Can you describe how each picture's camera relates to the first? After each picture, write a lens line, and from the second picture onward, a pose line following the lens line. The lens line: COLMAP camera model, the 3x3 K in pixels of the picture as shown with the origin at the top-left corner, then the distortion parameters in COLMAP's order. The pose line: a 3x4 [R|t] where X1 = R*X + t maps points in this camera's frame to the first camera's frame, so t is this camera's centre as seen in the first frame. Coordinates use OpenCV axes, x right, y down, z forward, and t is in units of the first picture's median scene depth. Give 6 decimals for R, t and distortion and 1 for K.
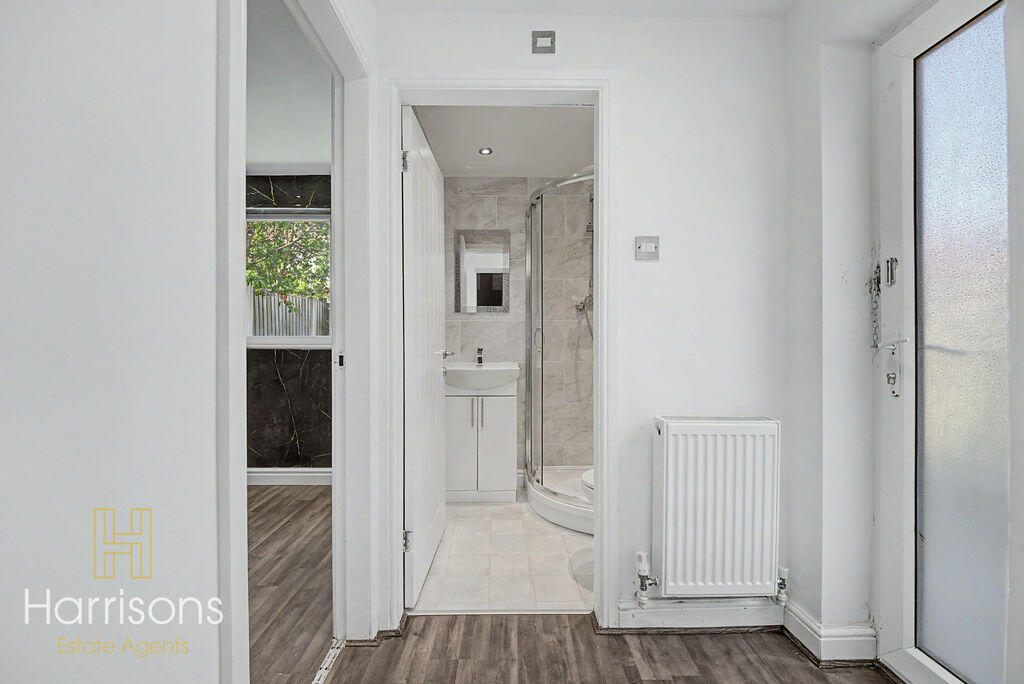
lens RADIAL K [[440.5, 0, 512.0], [0, 440.5, 342.0], [0, 0, 1]] dist [0.001448, 0.000522]
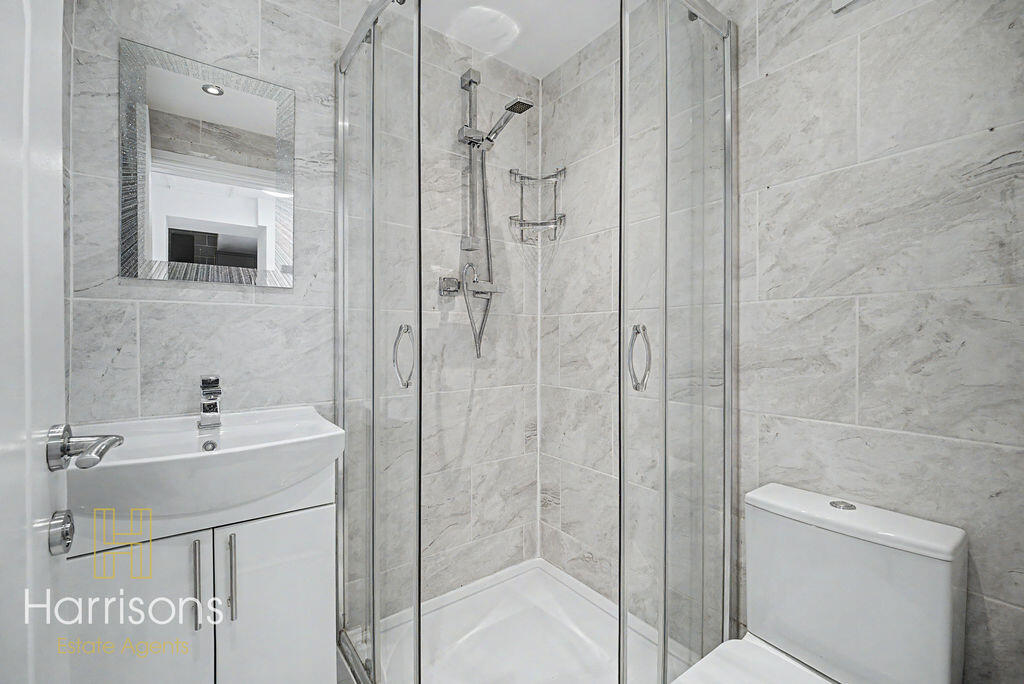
lens RADIAL K [[429.6, 0, 508.1], [0, 429.6, 339.2], [0, 0, 1]] dist [0.000007, 0.000017]
pose [[0.825151, -0.000585, 0.564912, -0.075554], [-0.000875, 0.999997, 0.002313, -0.020532], [-0.564911, -0.002403, 0.825148, 0.594040]]
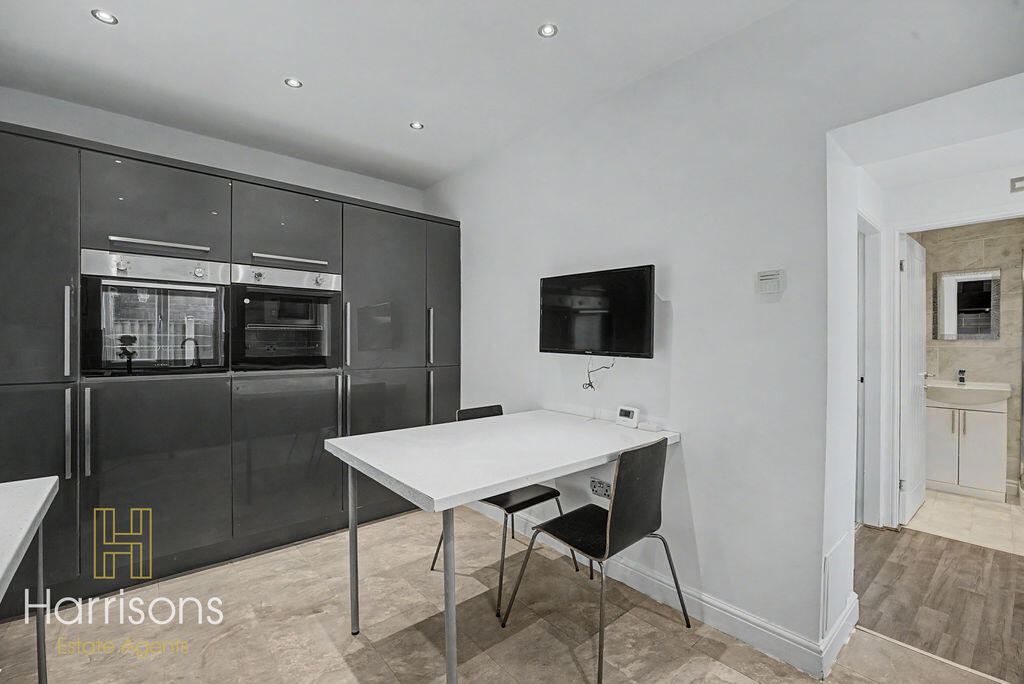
lens RADIAL K [[440.5, 0, 512.0], [0, 440.5, 342.0], [0, 0, 1]] dist [0.001448, 0.000522]
pose [[0.646105, 0.005597, -0.763228, 0.055242], [-0.004230, 0.999984, 0.003753, -0.064634], [0.763237, 0.000803, 0.646118, -0.748966]]
